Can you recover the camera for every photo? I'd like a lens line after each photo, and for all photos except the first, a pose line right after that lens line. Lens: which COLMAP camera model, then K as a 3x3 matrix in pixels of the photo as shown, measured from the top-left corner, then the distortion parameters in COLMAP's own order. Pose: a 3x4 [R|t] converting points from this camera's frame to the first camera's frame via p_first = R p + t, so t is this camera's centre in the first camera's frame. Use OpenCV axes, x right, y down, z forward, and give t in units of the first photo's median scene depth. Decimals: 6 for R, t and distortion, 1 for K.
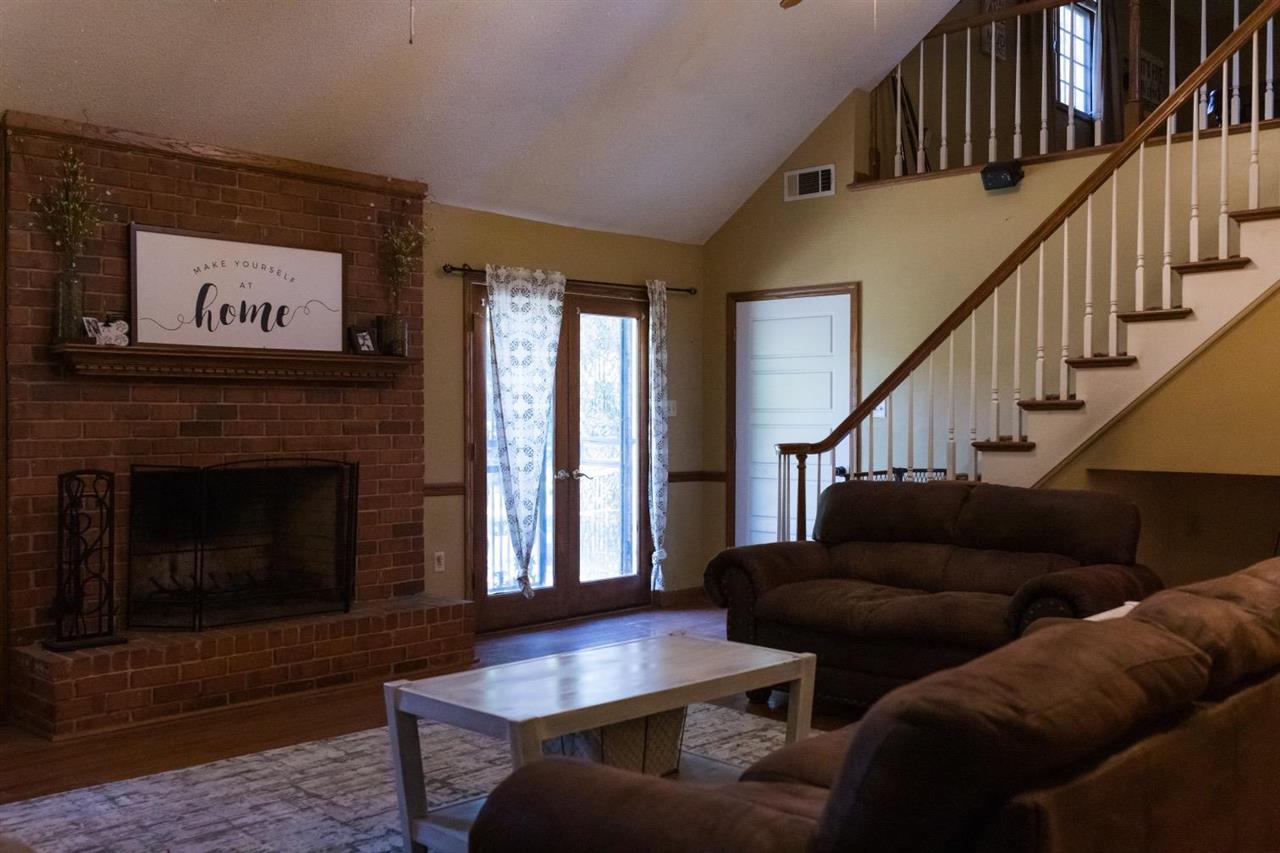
lens RADIAL K [[1213.4, 0, 638.4], [0, 1213.4, 426.2], [0, 0, 1]] dist [0.009266, 0.000000]
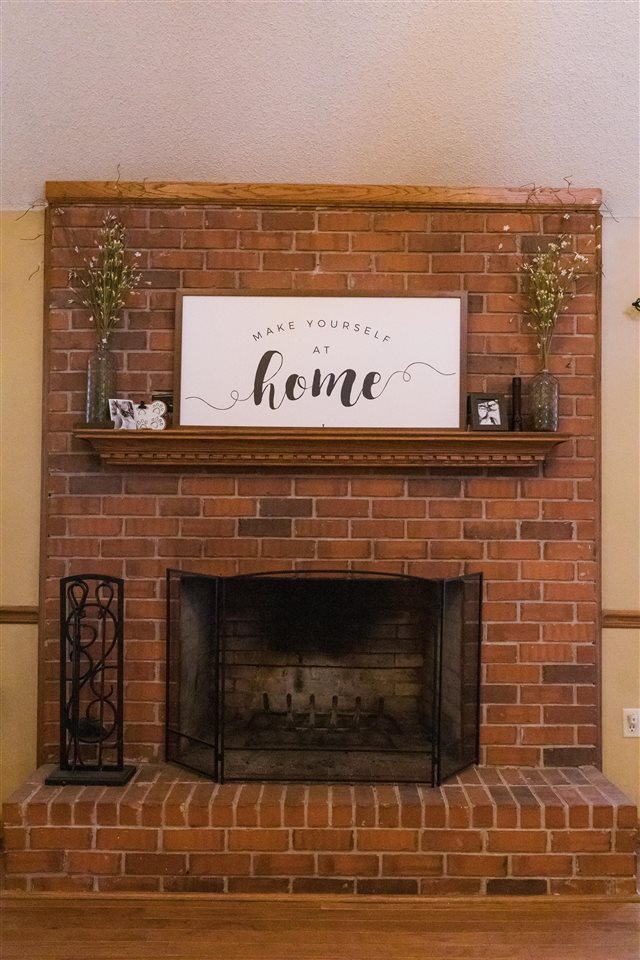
lens RADIAL K [[910.1, 0, 322.3], [0, 910.1, 477.2], [0, 0, 1]] dist [0.009266, 0.000000]
pose [[0.688876, -0.010363, -0.724805, 0.113106], [-0.014661, 0.999494, -0.028224, -0.015067], [0.724731, 0.030069, 0.688376, 0.593862]]
